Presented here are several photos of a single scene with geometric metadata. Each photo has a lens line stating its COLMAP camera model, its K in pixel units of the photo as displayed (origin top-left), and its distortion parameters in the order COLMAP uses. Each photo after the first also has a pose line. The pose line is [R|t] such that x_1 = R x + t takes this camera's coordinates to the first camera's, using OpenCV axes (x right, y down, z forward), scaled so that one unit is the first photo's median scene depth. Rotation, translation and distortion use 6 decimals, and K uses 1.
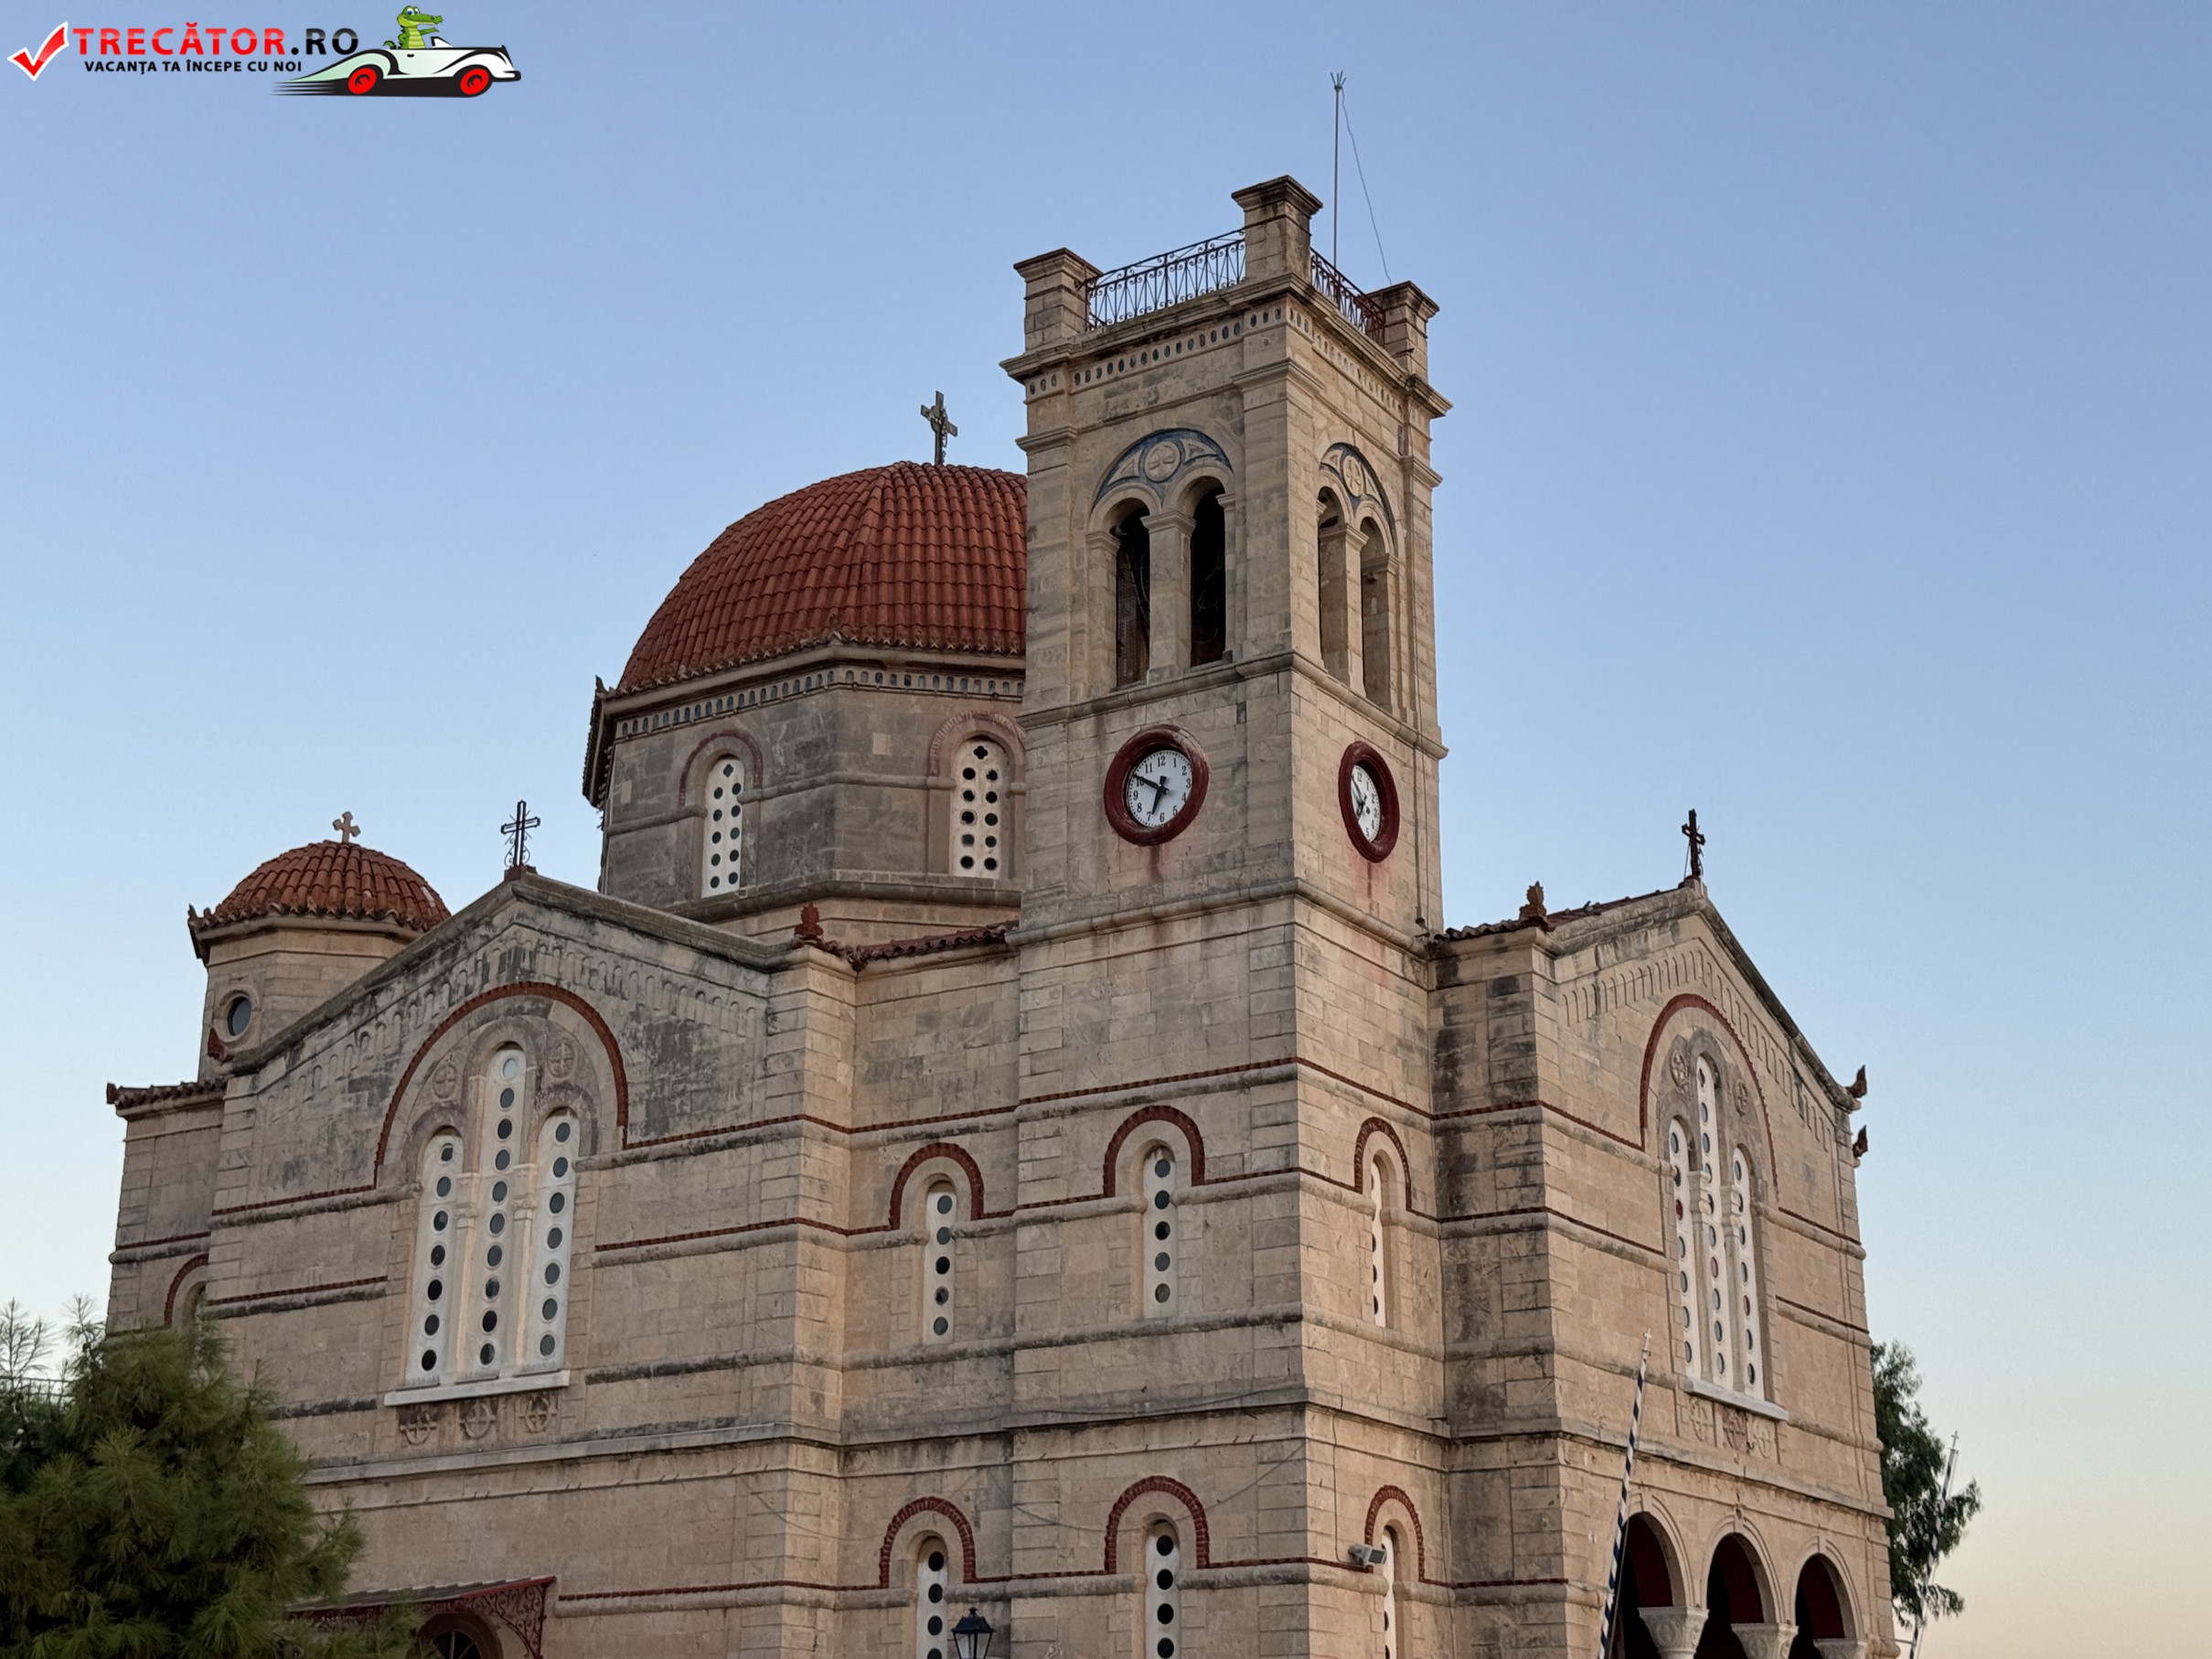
lens RADIAL K [[3149.6, 0, 1083.0], [0, 3149.6, 819.1], [0, 0, 1]] dist [0.124074, 0.000000]
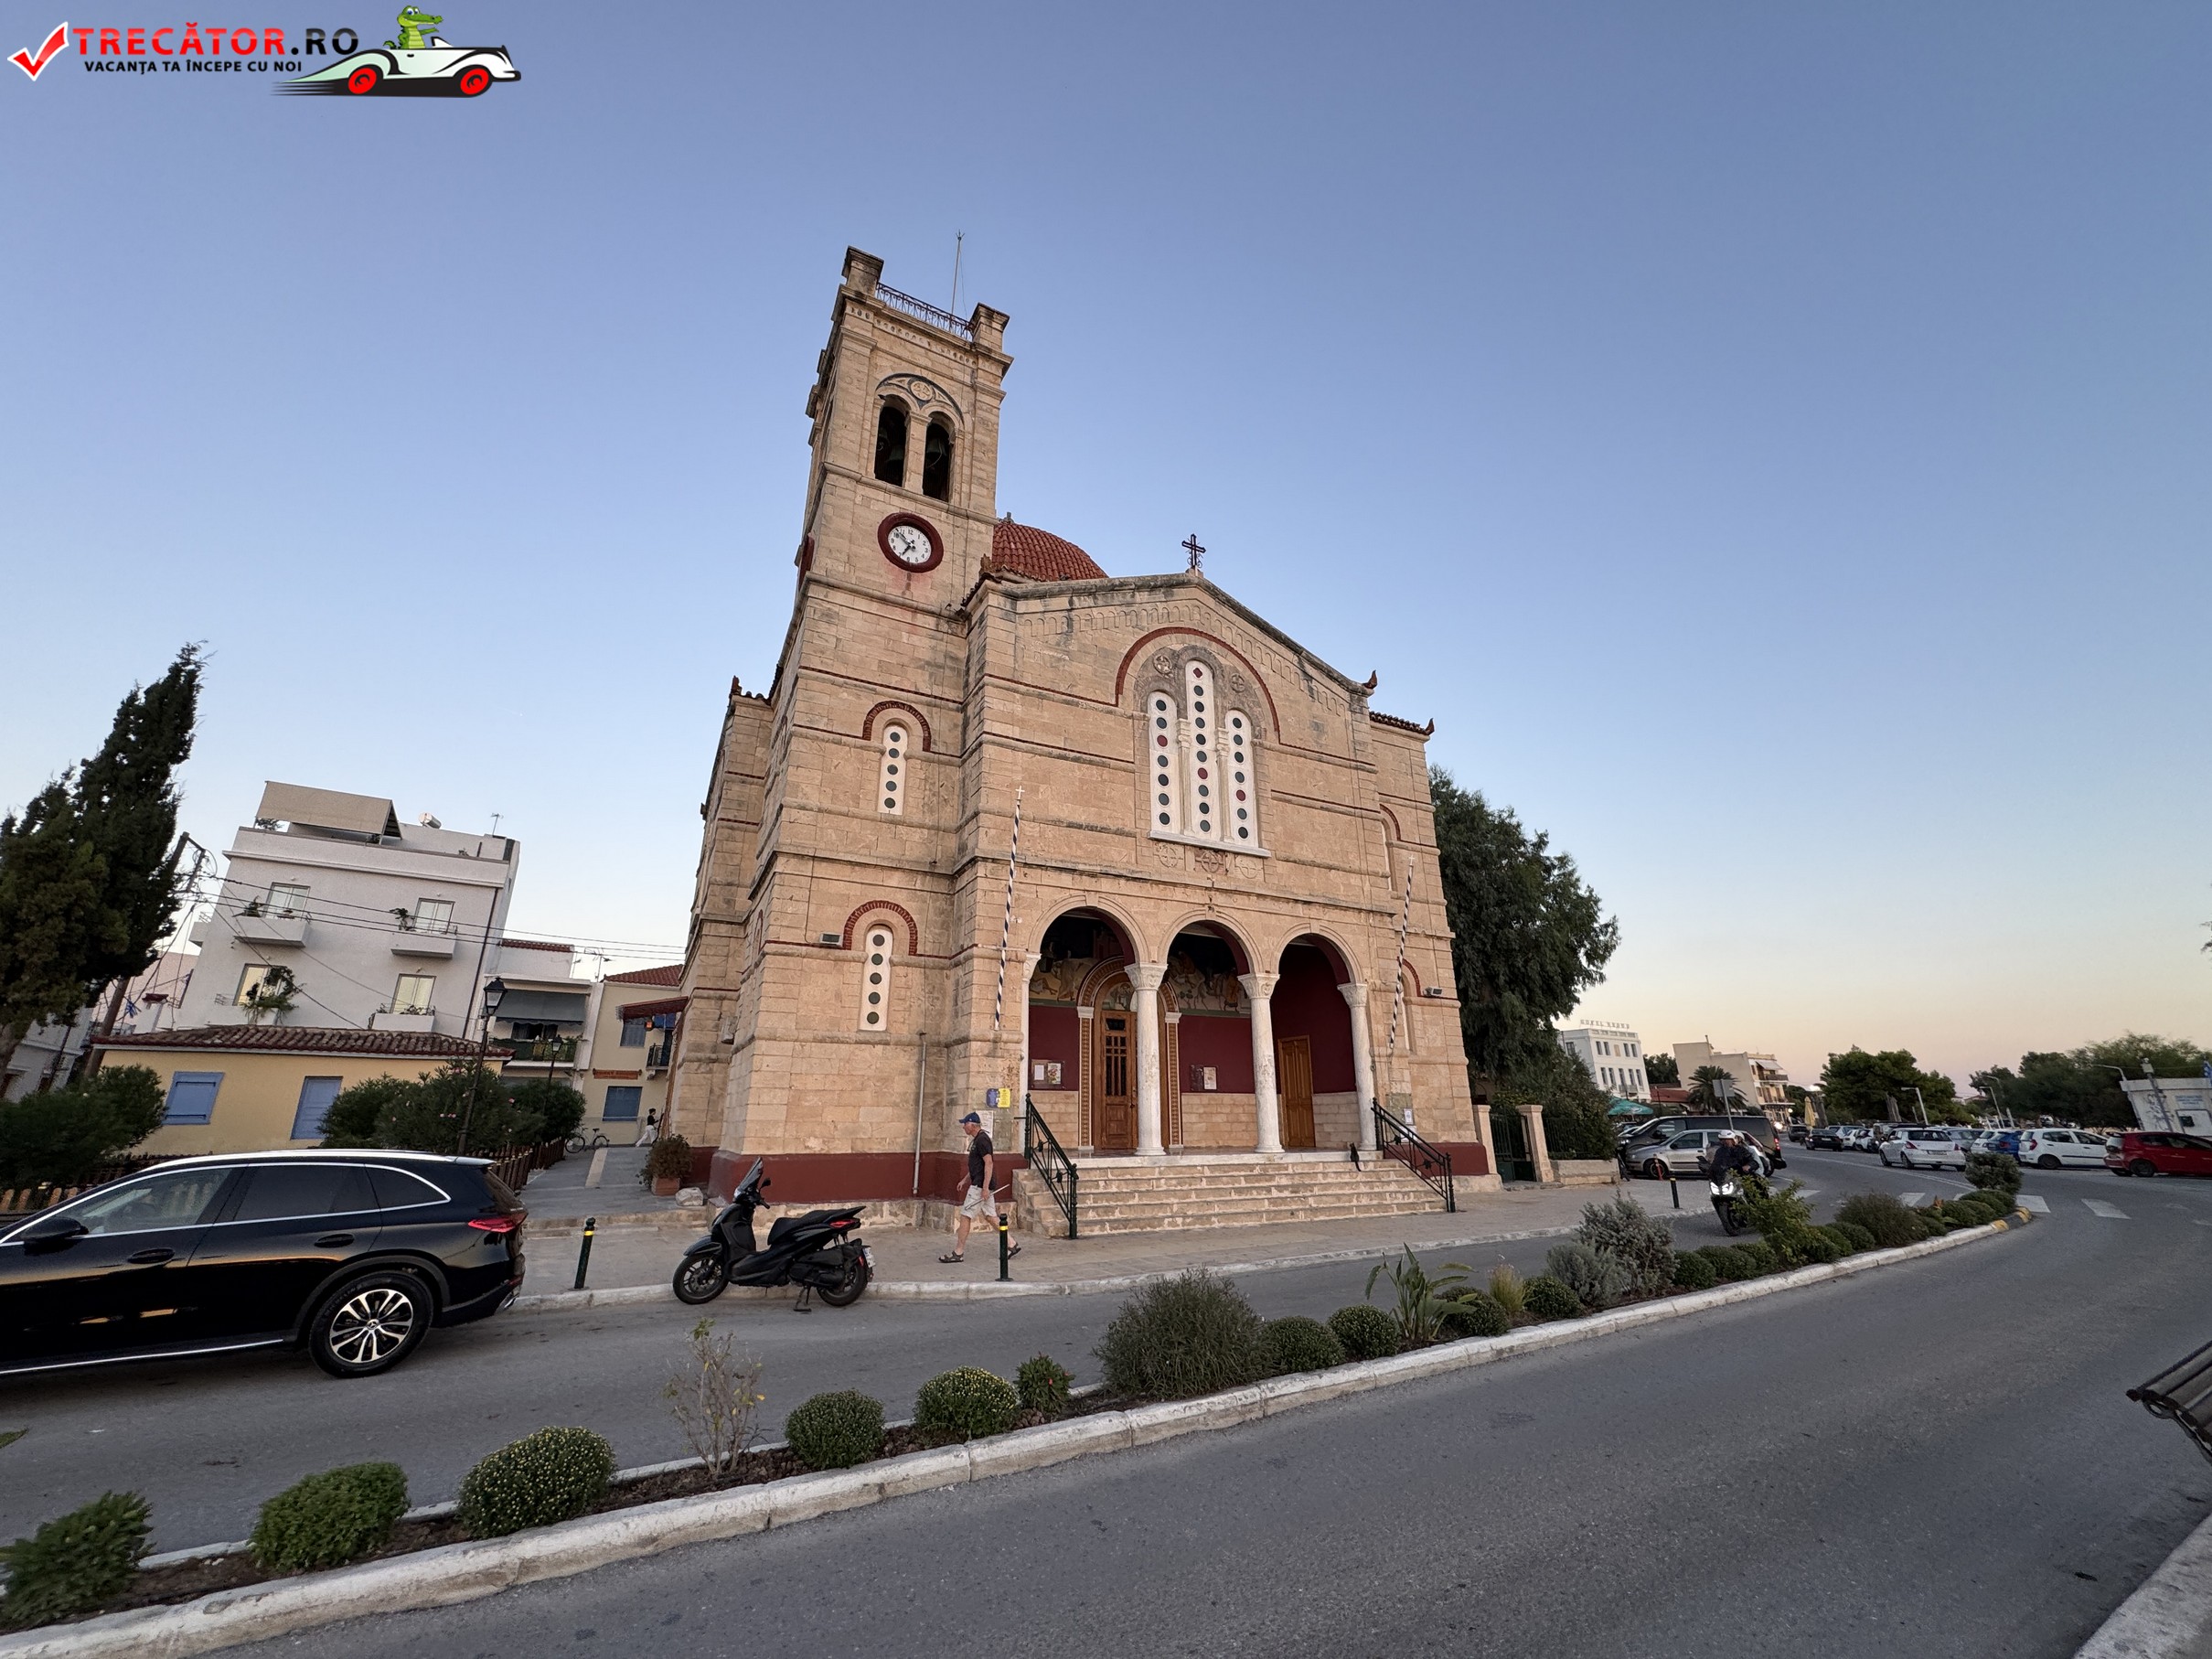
lens RADIAL K [[885.3, 0, 1118.6], [0, 885.3, 823.6], [0, 0, 1]] dist [-0.009219, 0.000455]
pose [[0.878288, -0.163885, -0.449168, 0.379532], [0.158962, 0.986070, -0.048953, 0.189219], [0.450934, -0.028405, 0.892105, 0.566512]]
